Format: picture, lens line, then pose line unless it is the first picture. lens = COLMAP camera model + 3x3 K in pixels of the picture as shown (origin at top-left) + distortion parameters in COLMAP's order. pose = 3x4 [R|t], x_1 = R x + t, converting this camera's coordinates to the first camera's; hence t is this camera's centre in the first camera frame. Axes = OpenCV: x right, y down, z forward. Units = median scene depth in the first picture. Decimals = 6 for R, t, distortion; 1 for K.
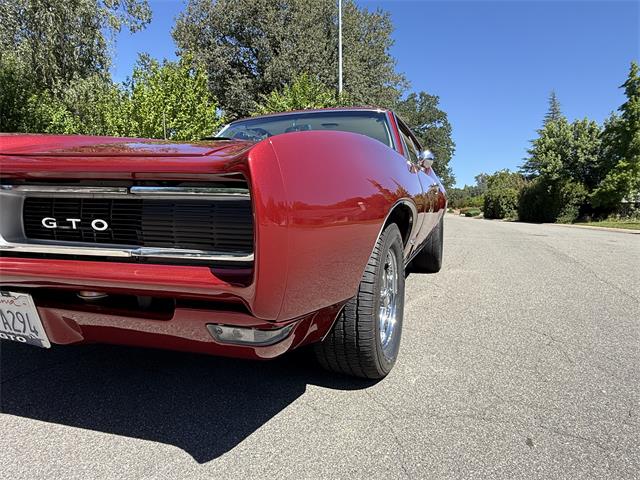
lens RADIAL K [[380.4, 0, 321.6], [0, 380.4, 240.4], [0, 0, 1]] dist [0.000380, 0.000431]
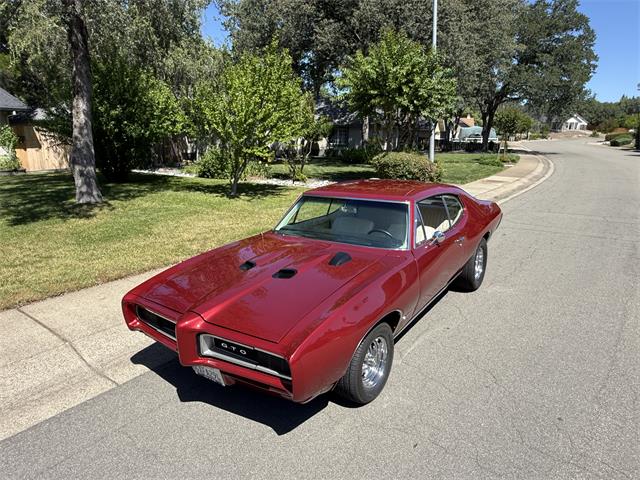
lens RADIAL K [[424.0, 0, 318.2], [0, 424.0, 242.0], [0, 0, 1]] dist [-0.002710, 0.002563]
pose [[0.969844, 0.029056, -0.241989, 0.050908], [0.011427, 0.986356, 0.164229, -0.102155], [0.243459, -0.162042, 0.956279, -0.128531]]
